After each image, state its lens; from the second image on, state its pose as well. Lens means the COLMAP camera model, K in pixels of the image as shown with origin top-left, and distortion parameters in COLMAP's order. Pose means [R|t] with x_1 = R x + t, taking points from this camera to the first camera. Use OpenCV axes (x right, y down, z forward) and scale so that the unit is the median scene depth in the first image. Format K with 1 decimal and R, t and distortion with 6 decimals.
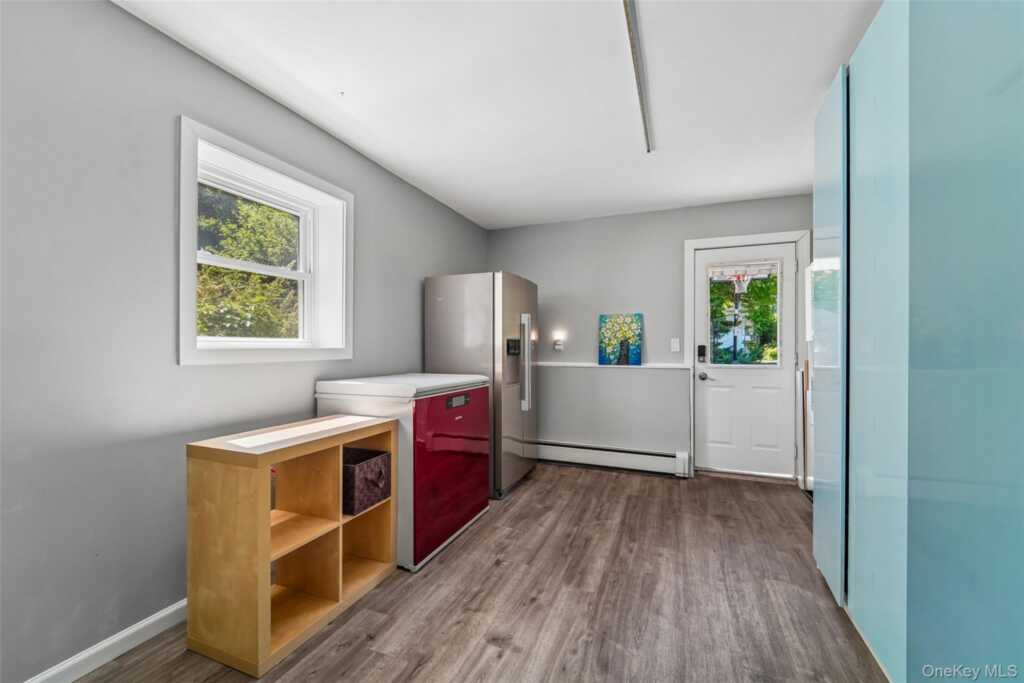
lens RADIAL K [[417.3, 0, 510.7], [0, 417.3, 342.9], [0, 0, 1]] dist [-0.025421, 0.004856]
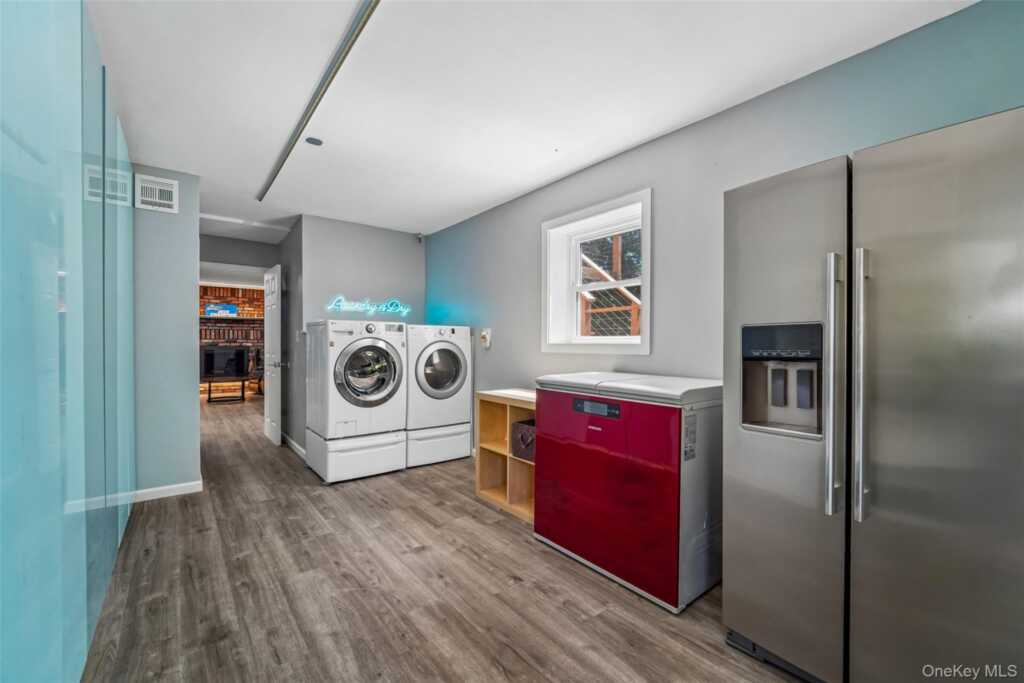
lens RADIAL K [[417.3, 0, 510.7], [0, 417.3, 342.9], [0, 0, 1]] dist [-0.025421, 0.004856]
pose [[-0.488092, 0.003660, -0.872785, 0.866955], [-0.000479, 0.999990, 0.004462, 0.008203], [0.872792, 0.002596, -0.488085, 1.613786]]
